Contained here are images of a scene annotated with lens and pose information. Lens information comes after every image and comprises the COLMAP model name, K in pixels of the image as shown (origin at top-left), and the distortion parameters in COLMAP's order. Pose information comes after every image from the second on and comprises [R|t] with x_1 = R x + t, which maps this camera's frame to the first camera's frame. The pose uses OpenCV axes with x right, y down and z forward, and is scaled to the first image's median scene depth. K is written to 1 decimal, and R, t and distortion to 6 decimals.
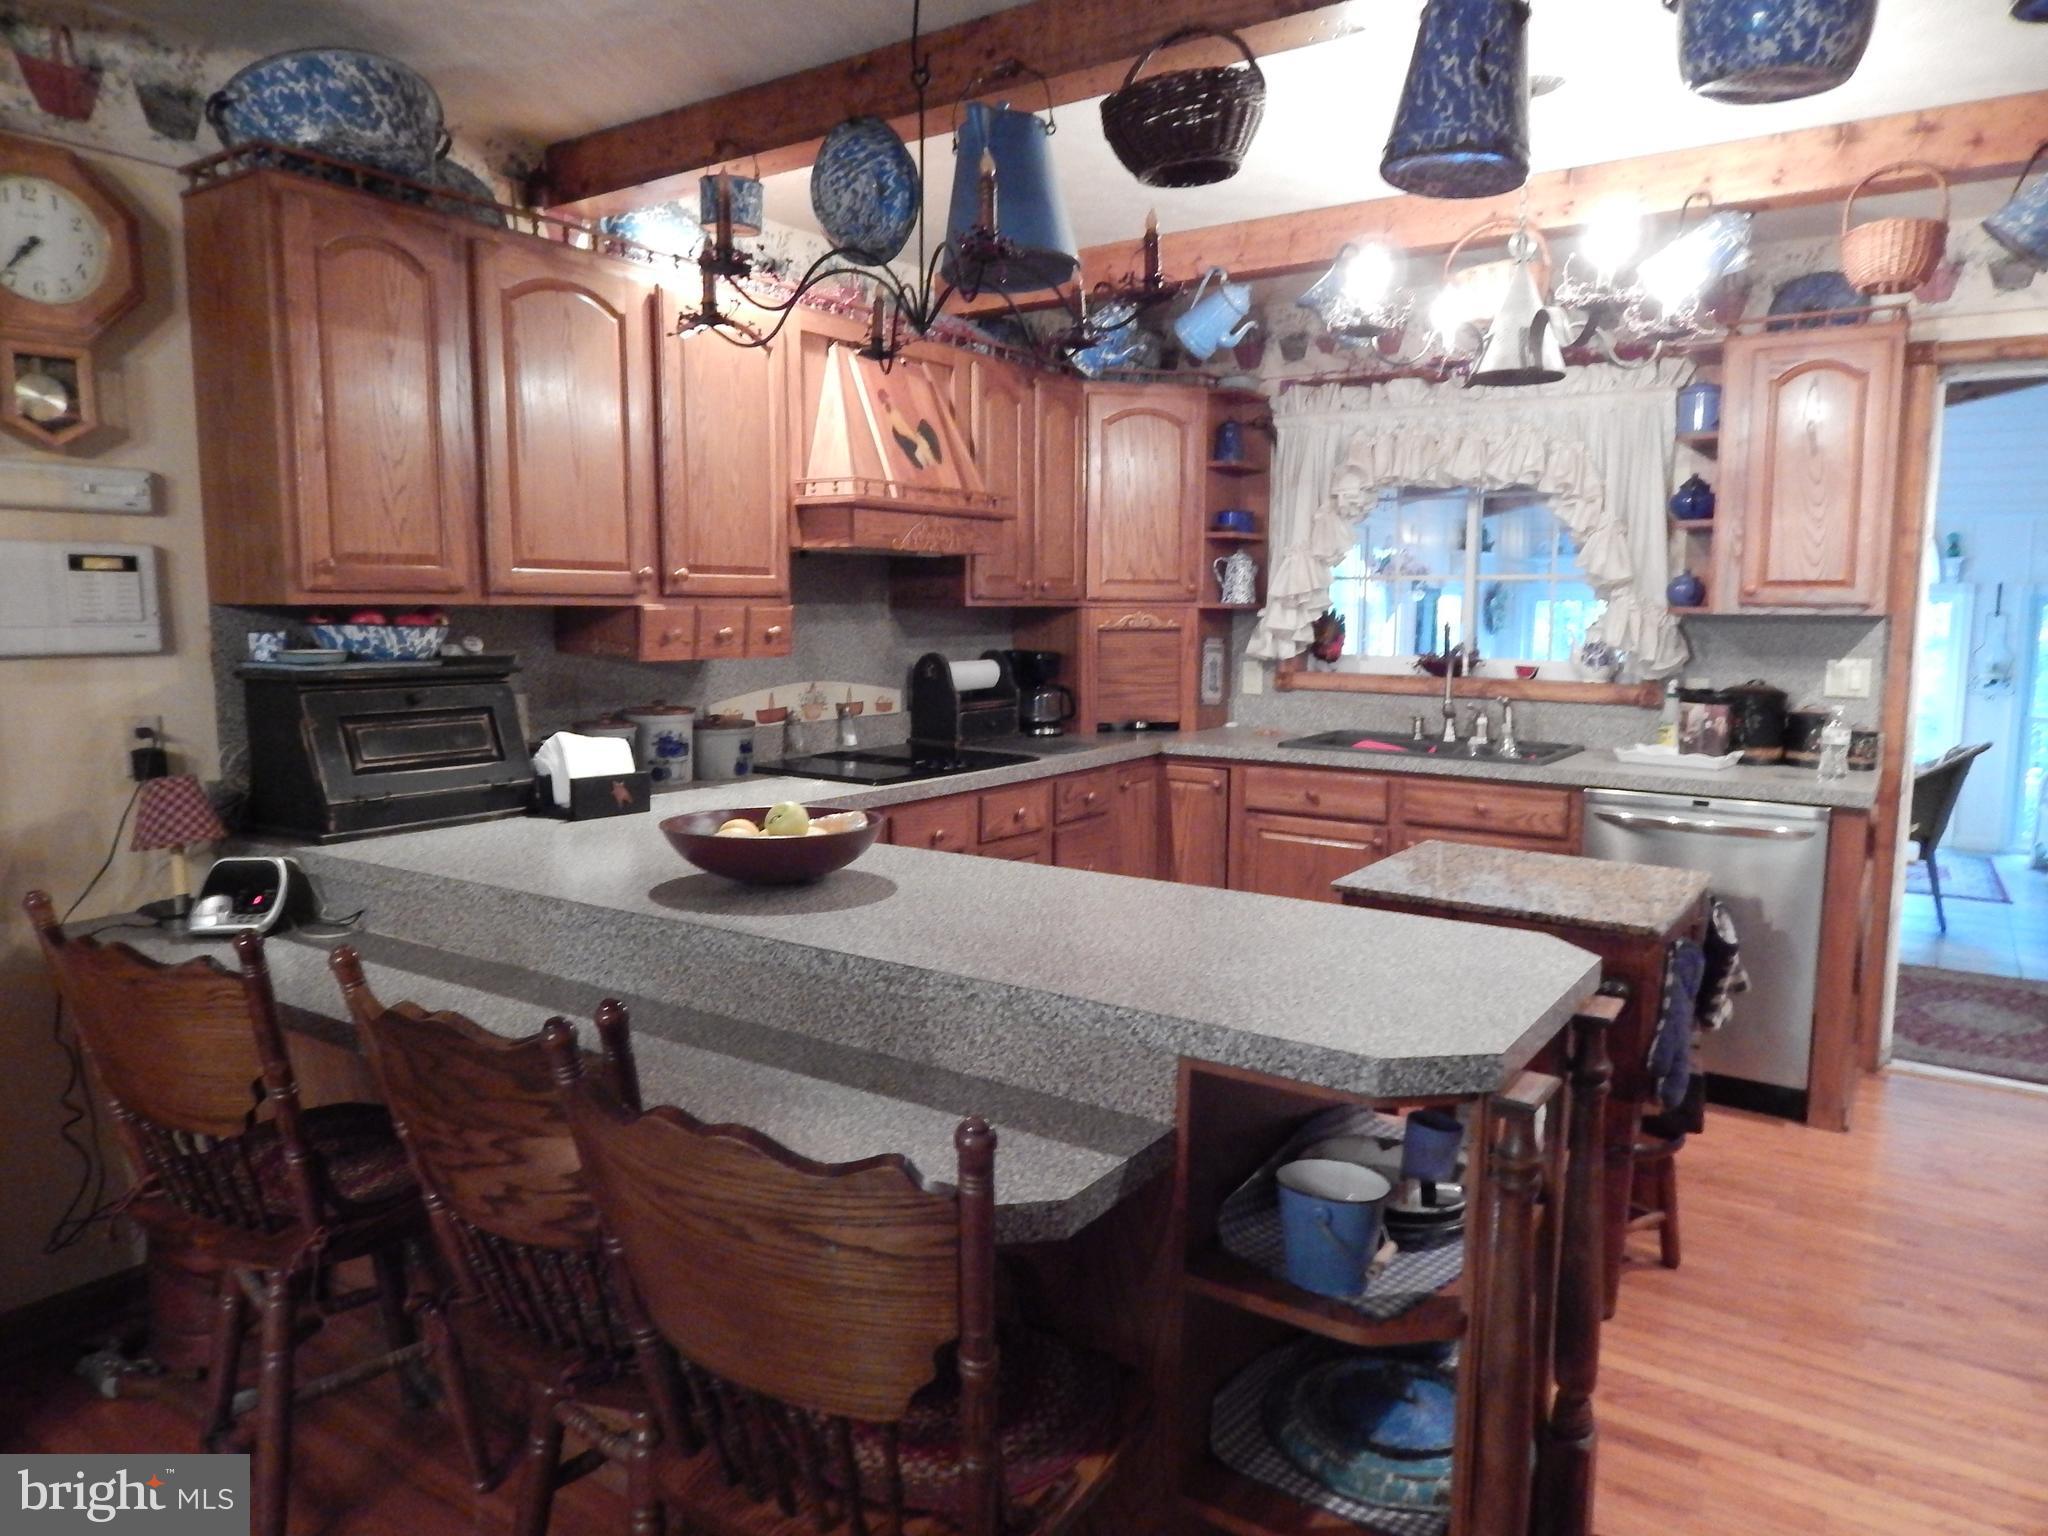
lens RADIAL K [[1359.0, 0, 1024.0], [0, 1359.0, 768.0], [0, 0, 1]] dist [-0.003404, -0.001993]
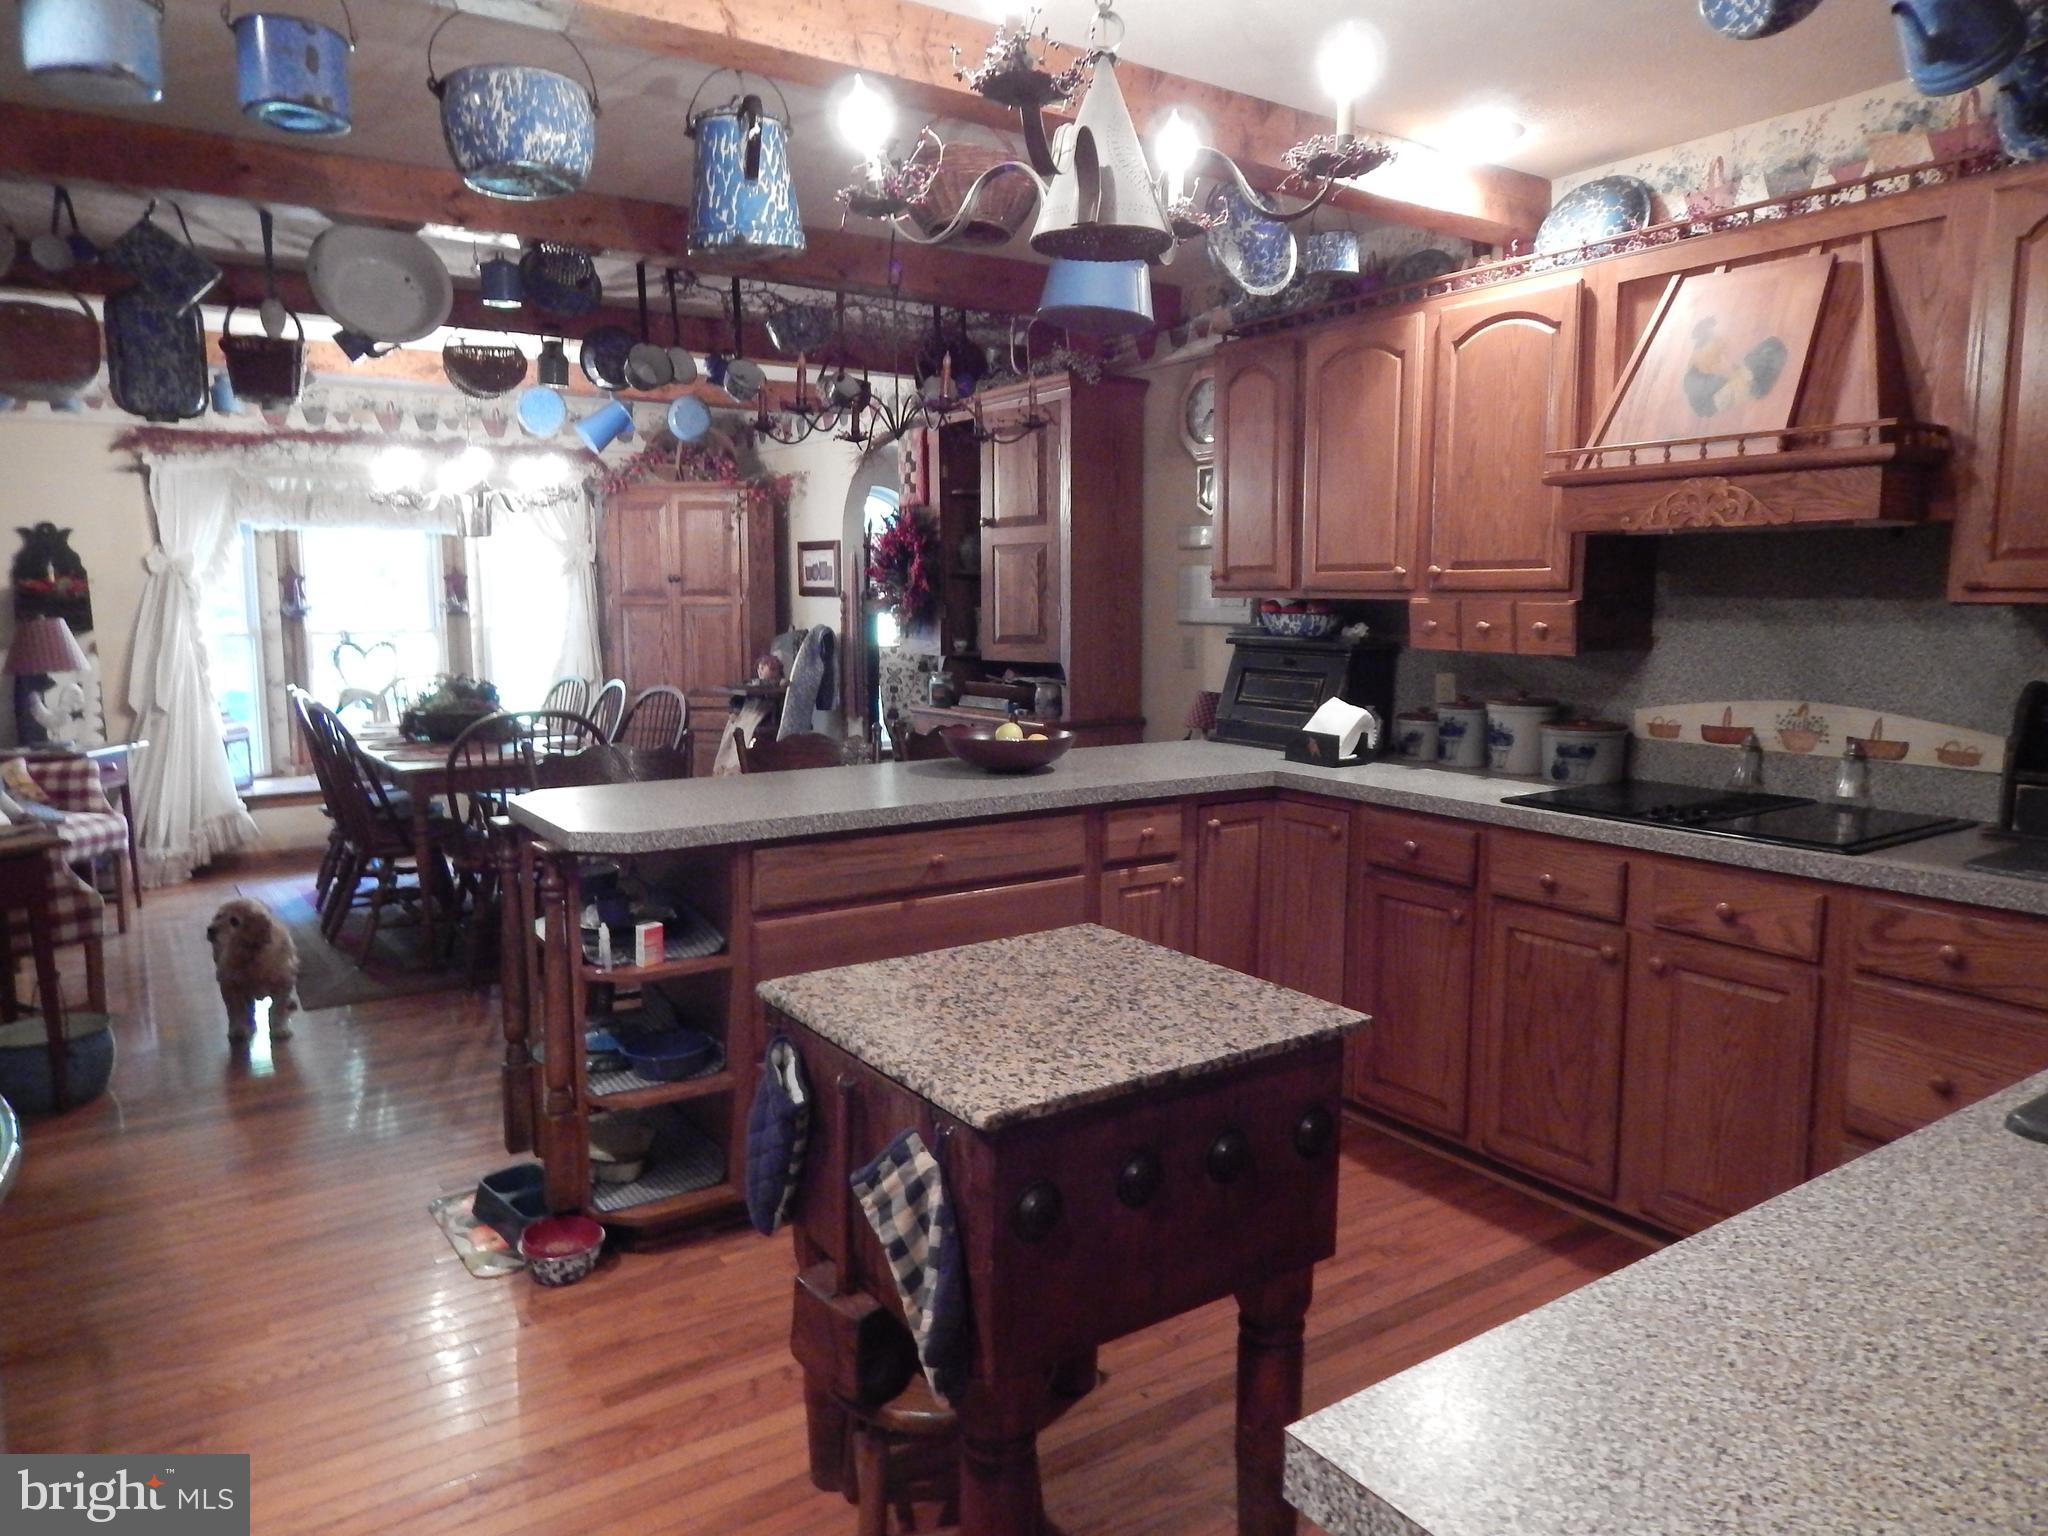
lens RADIAL K [[1359.0, 0, 1024.0], [0, 1359.0, 768.0], [0, 0, 1]] dist [-0.003404, -0.001993]
pose [[-0.366050, 0.117601, -0.923135, 0.720400], [-0.112152, 0.979178, 0.169212, -0.108569], [0.923812, 0.165471, -0.345239, 0.879633]]
